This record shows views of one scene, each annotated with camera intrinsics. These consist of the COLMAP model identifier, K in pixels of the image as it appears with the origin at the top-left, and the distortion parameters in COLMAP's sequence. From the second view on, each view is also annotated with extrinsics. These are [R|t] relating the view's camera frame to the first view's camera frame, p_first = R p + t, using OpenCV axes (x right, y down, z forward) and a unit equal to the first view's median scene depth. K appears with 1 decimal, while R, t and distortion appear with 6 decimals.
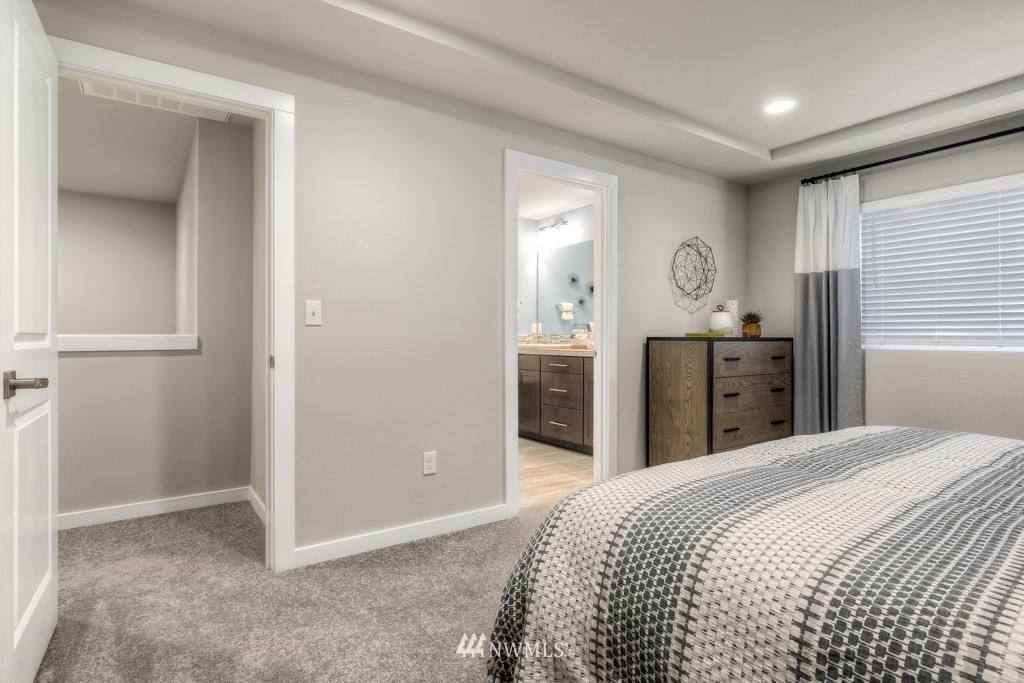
lens RADIAL K [[533.9, 0, 516.3], [0, 533.9, 337.6], [0, 0, 1]] dist [0.007425, 0.000794]
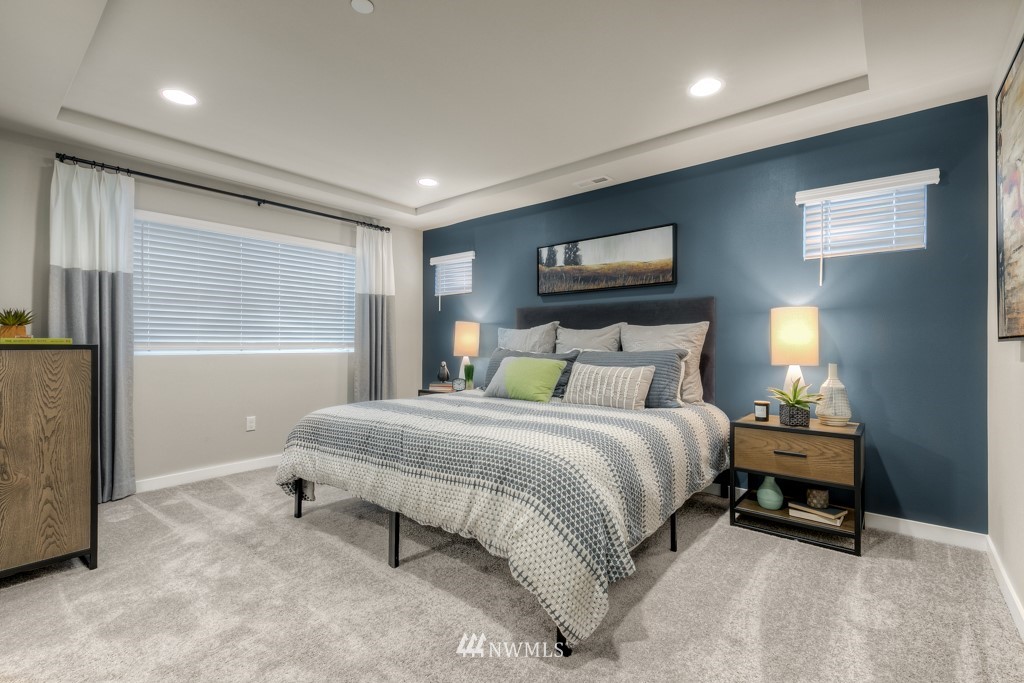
lens RADIAL K [[470.5, 0, 514.3], [0, 470.5, 344.8], [0, 0, 1]] dist [0.005734, 0.000640]
pose [[-0.259100, -0.001196, 0.965850, -0.380207], [0.004419, 0.999987, 0.002424, 0.002235], [-0.965840, 0.004896, -0.259091, 0.550086]]
